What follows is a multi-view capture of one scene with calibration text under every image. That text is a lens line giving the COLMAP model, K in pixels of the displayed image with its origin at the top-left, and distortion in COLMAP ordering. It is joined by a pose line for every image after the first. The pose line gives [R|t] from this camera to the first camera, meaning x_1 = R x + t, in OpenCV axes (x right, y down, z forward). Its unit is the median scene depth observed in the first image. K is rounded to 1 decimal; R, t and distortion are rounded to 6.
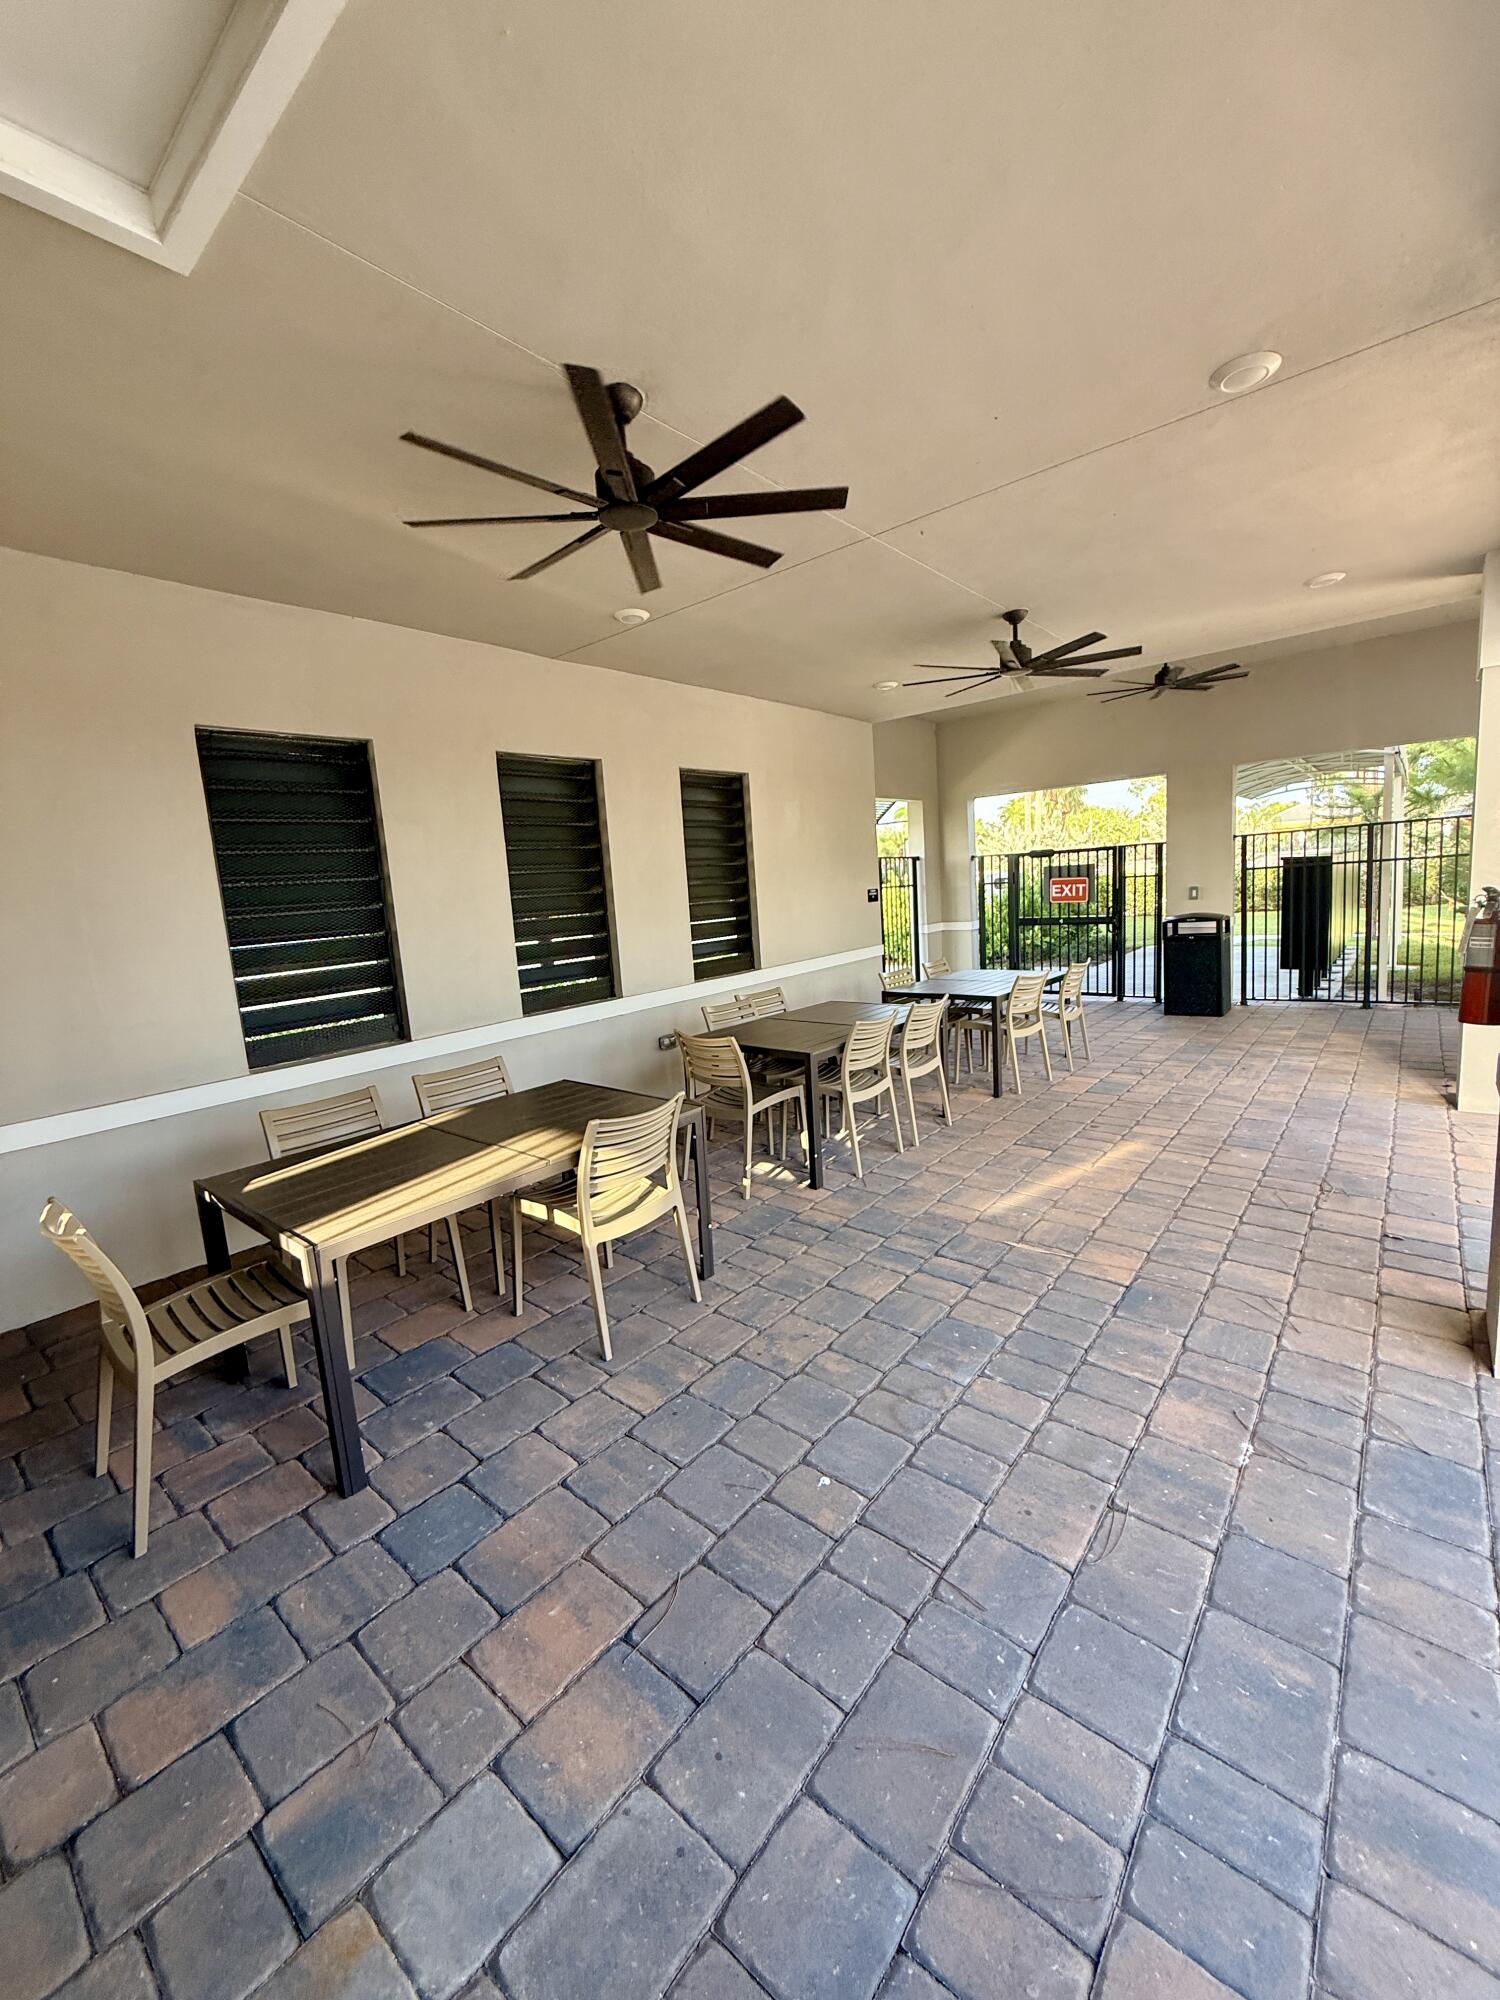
lens RADIAL K [[801.7, 0, 750.0], [0, 801.7, 1000.0], [0, 0, 1]] dist [-0.001496, -0.000009]
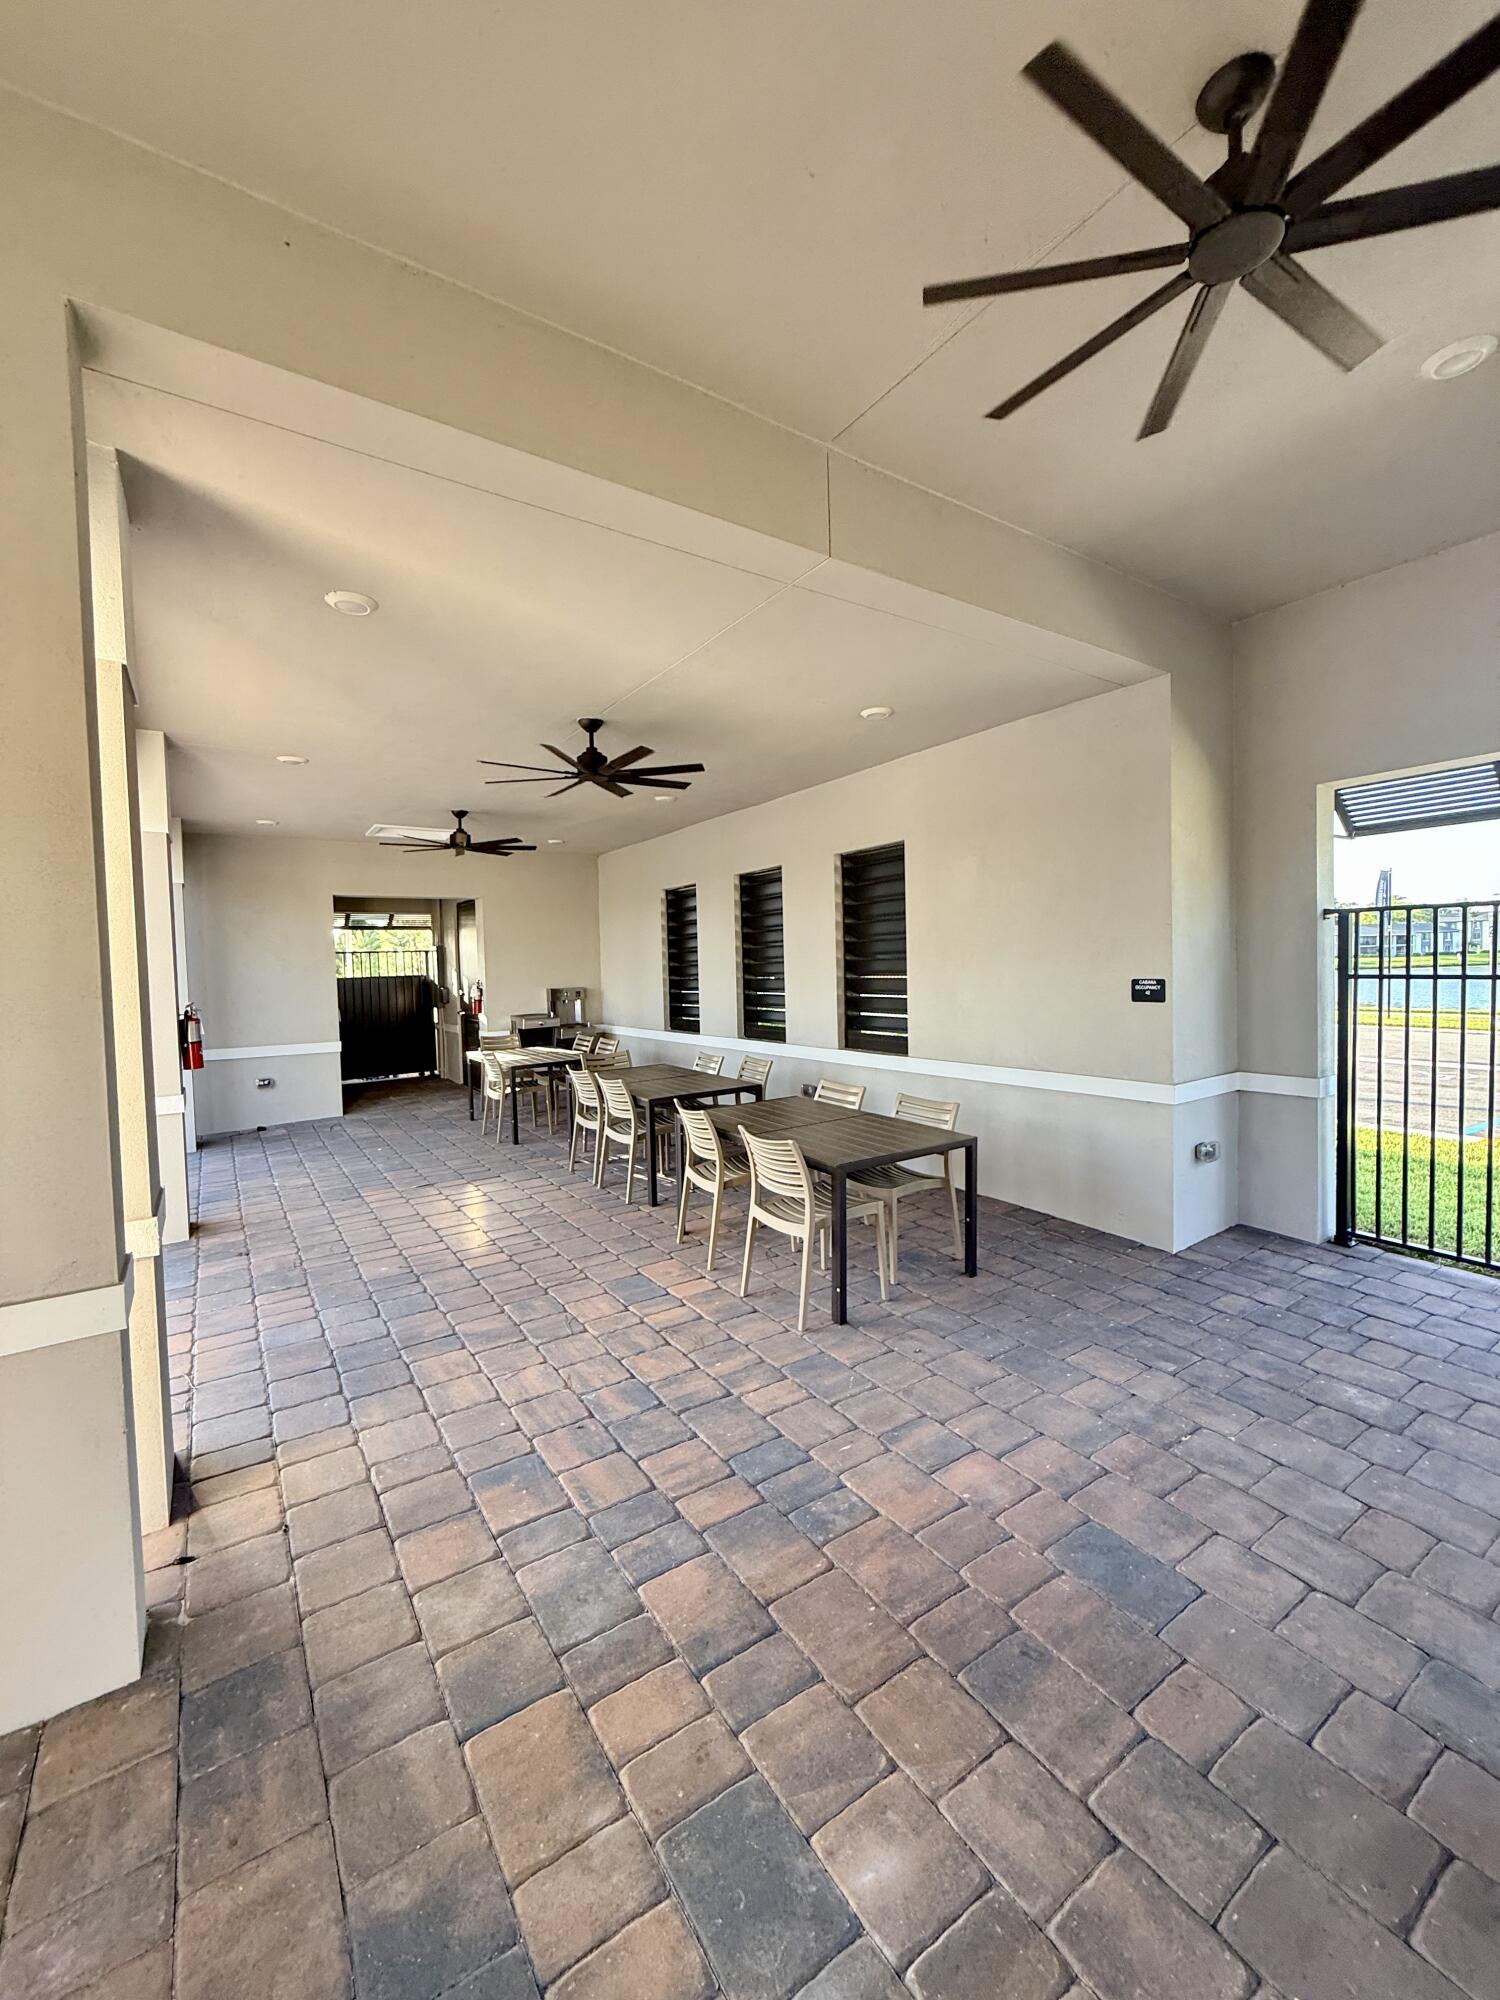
lens RADIAL K [[801.7, 0, 750.0], [0, 801.7, 1000.0], [0, 0, 1]] dist [-0.001496, -0.000009]
pose [[-0.279414, 0.120442, -0.952587, 1.300460], [-0.090408, 0.984394, 0.150982, -0.314507], [0.955905, 0.128308, -0.264164, 1.531940]]
